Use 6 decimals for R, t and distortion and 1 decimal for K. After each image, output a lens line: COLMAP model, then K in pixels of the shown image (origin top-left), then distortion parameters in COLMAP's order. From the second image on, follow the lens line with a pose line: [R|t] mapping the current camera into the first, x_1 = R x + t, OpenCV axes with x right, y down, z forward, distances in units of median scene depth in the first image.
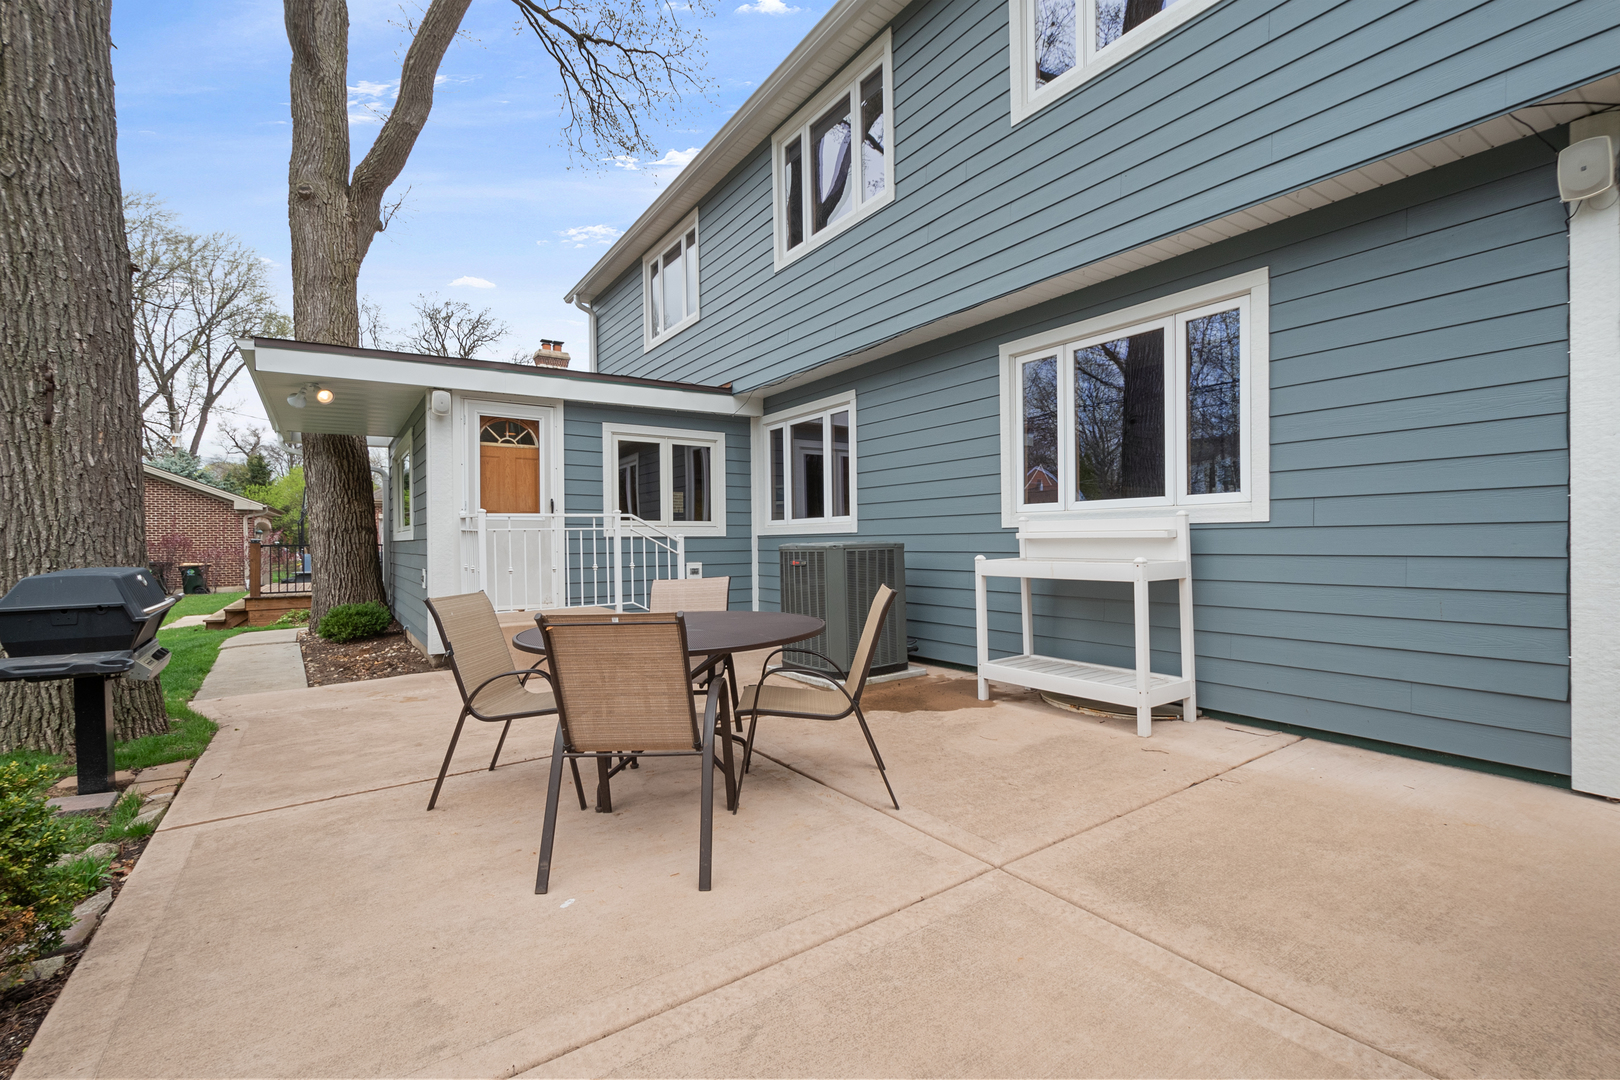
lens RADIAL K [[715.1, 0, 818.6], [0, 715.1, 558.0], [0, 0, 1]] dist [0.001615, -0.000070]
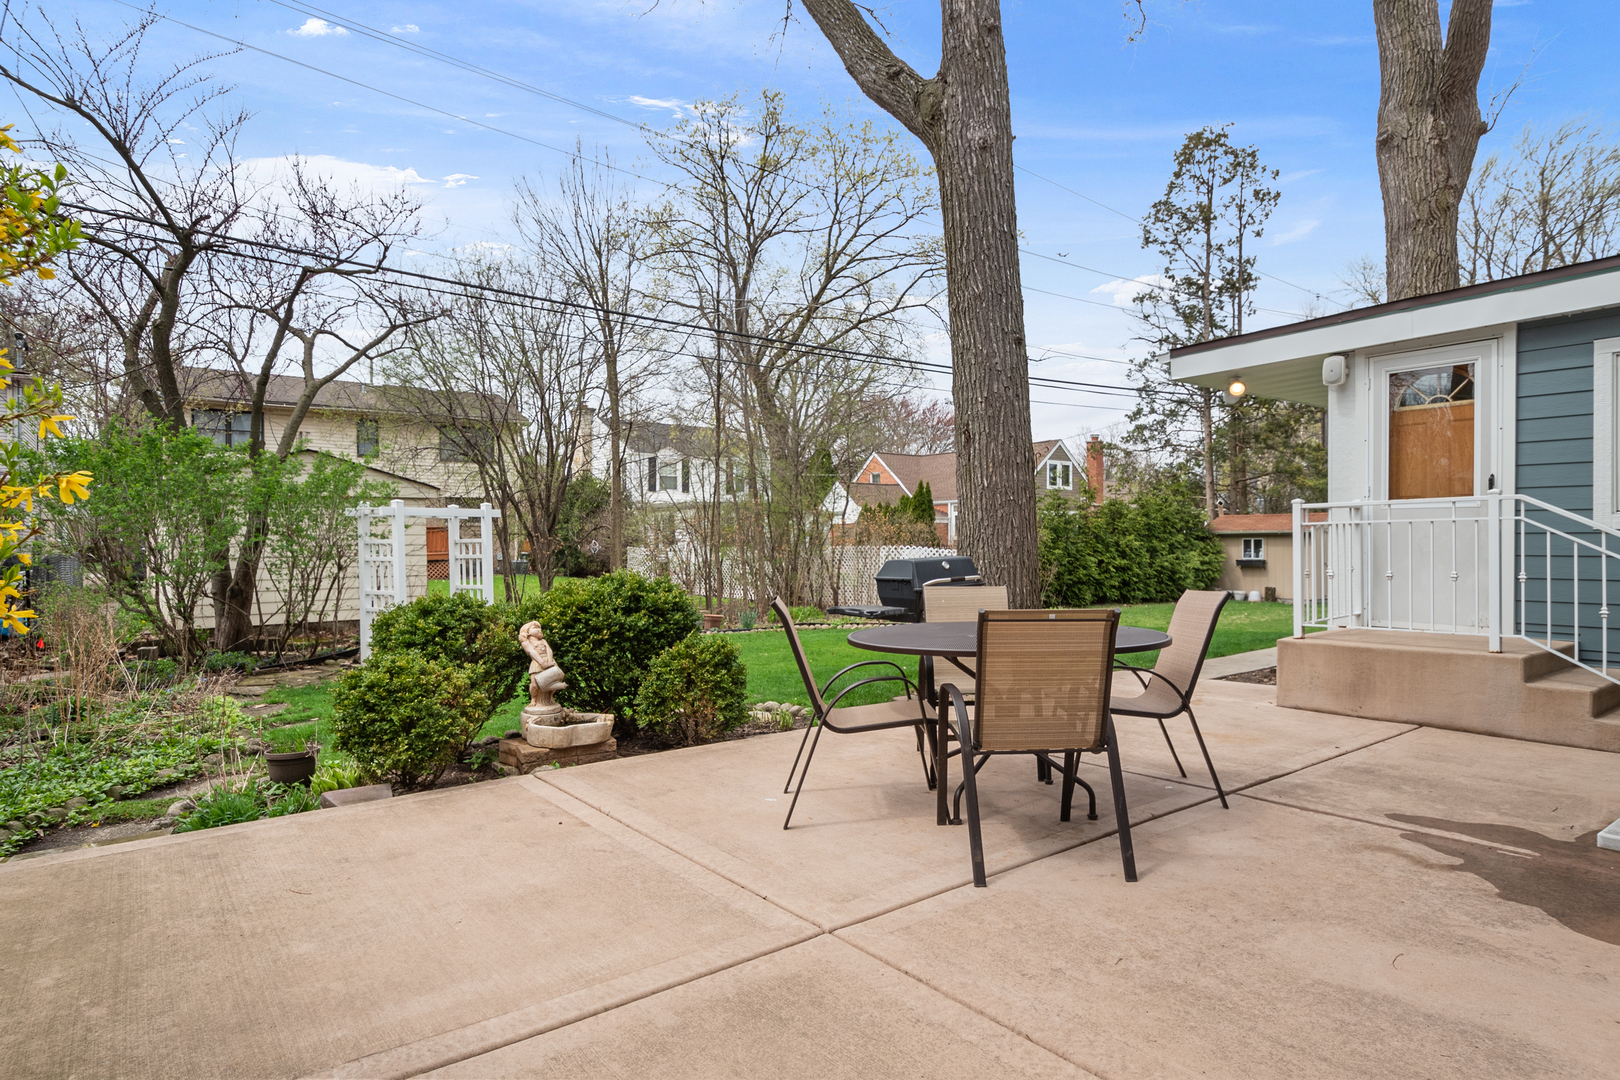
lens RADIAL K [[890.8, 0, 809.9], [0, 890.8, 557.5], [0, 0, 1]] dist [-0.003092, -0.001063]
pose [[0.036611, 0.028988, -0.998909, 0.967079], [-0.017521, 0.999444, 0.028361, -0.034502], [0.999176, 0.016464, 0.037098, 0.690434]]
